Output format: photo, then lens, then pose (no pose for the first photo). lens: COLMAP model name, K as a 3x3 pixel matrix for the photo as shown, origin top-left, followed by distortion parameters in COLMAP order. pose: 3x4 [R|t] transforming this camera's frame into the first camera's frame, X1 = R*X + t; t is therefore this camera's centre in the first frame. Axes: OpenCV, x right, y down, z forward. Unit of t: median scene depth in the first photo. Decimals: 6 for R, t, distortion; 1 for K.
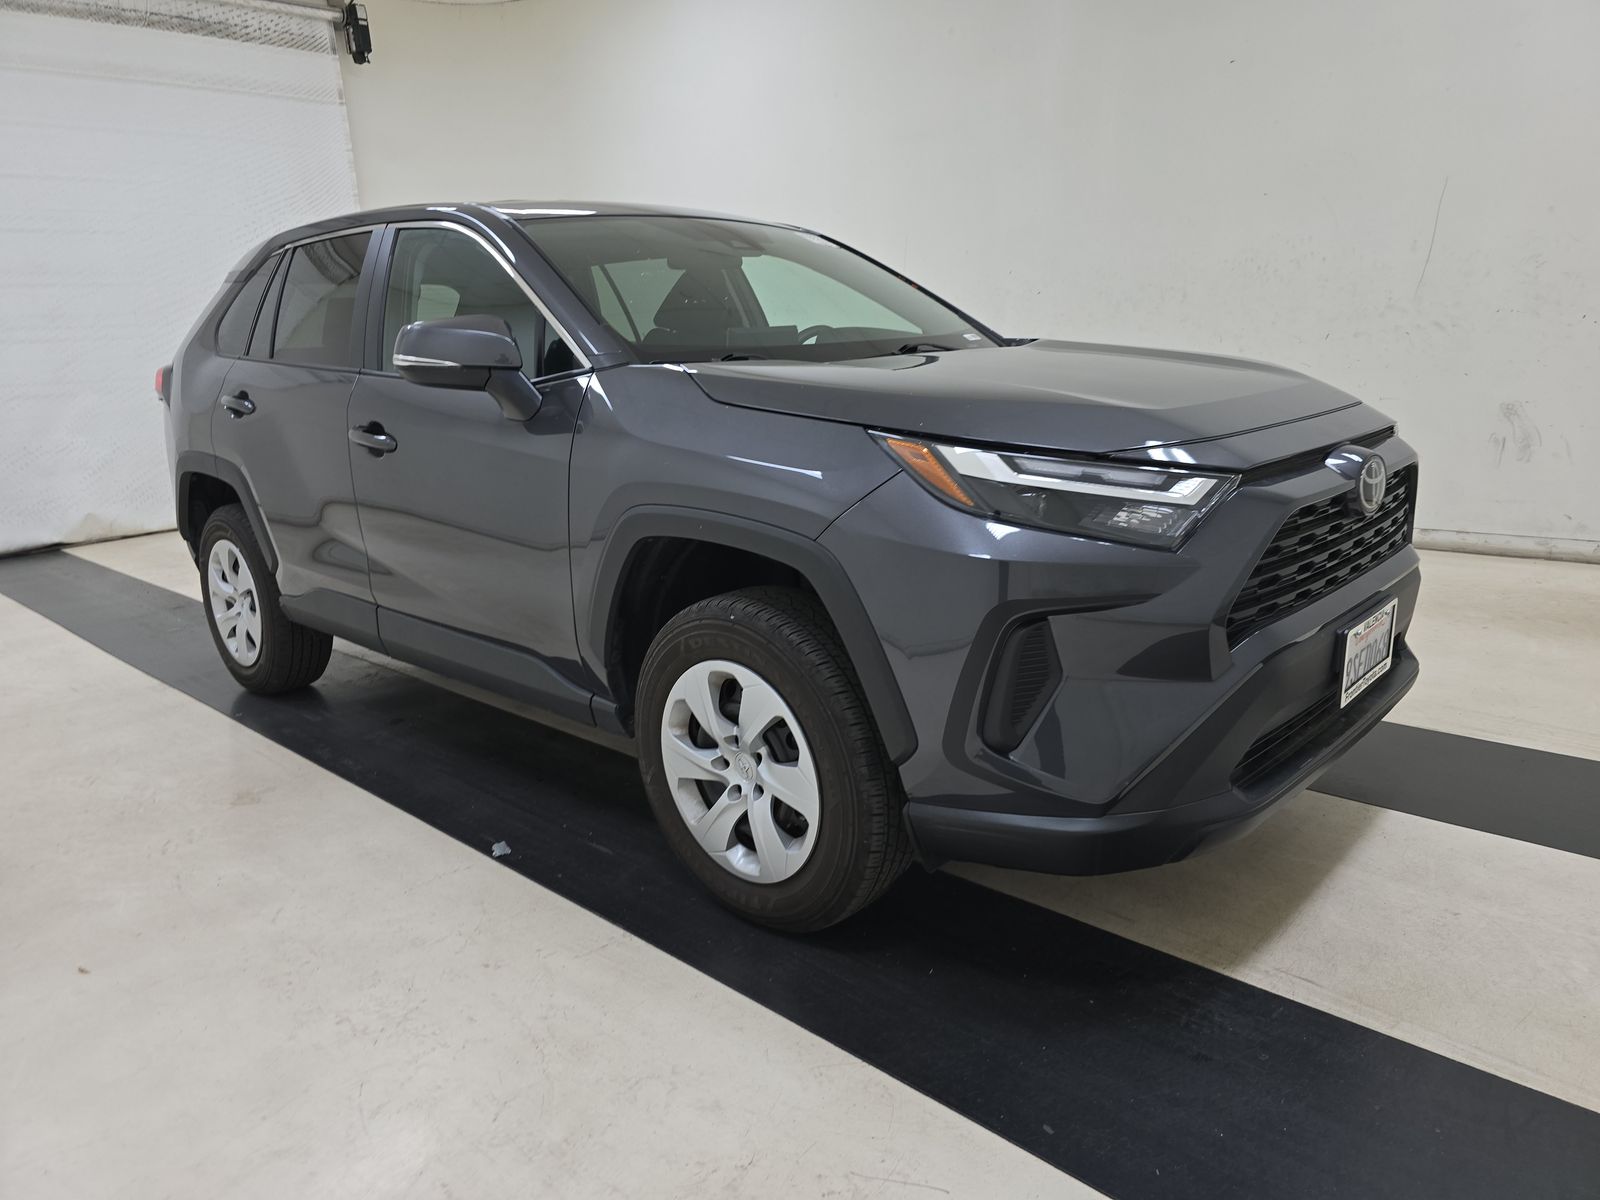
lens RADIAL K [[1086.6, 0, 800.0], [0, 1086.6, 600.0], [0, 0, 1]] dist [0.004425, -0.002594]
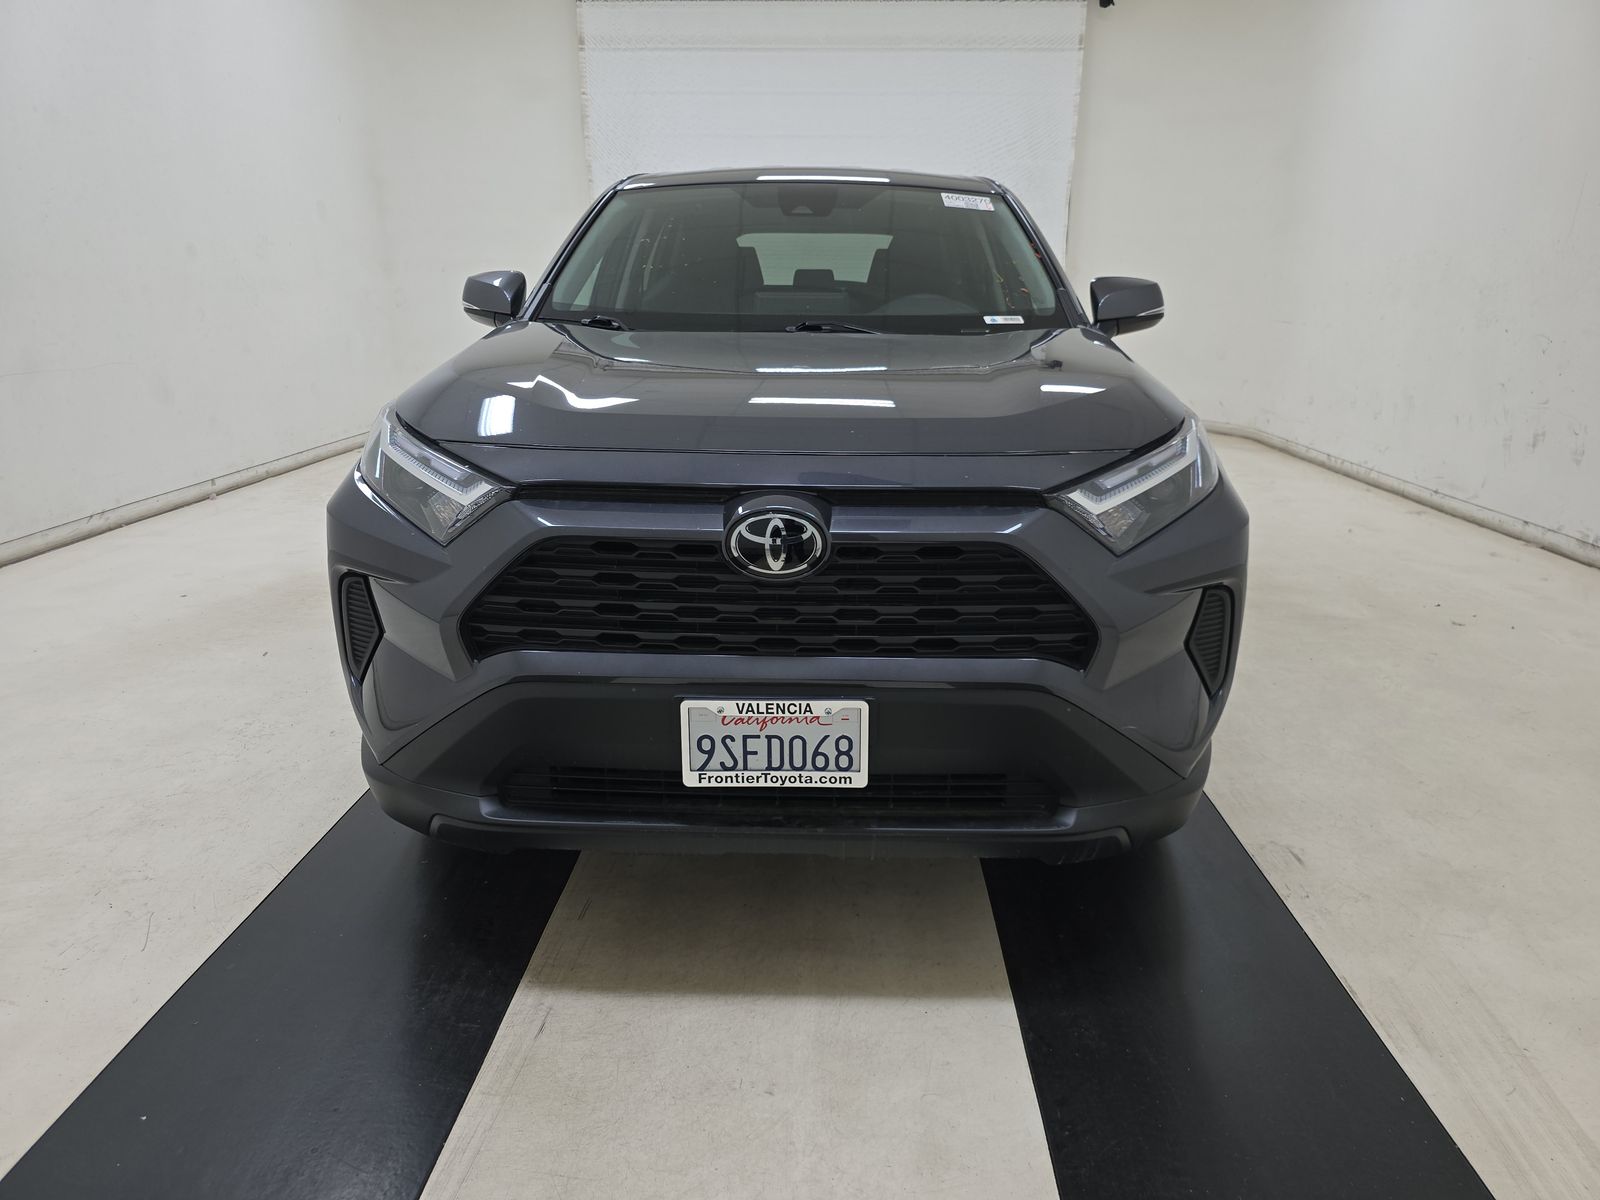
lens RADIAL K [[1086.6, 0, 800.0], [0, 1086.6, 600.0], [0, 0, 1]] dist [0.004425, -0.002594]
pose [[0.663604, 0.259970, -0.701459, 0.825899], [-0.218215, 0.964165, 0.150894, -0.140944], [0.715550, 0.052935, 0.696553, 0.337111]]
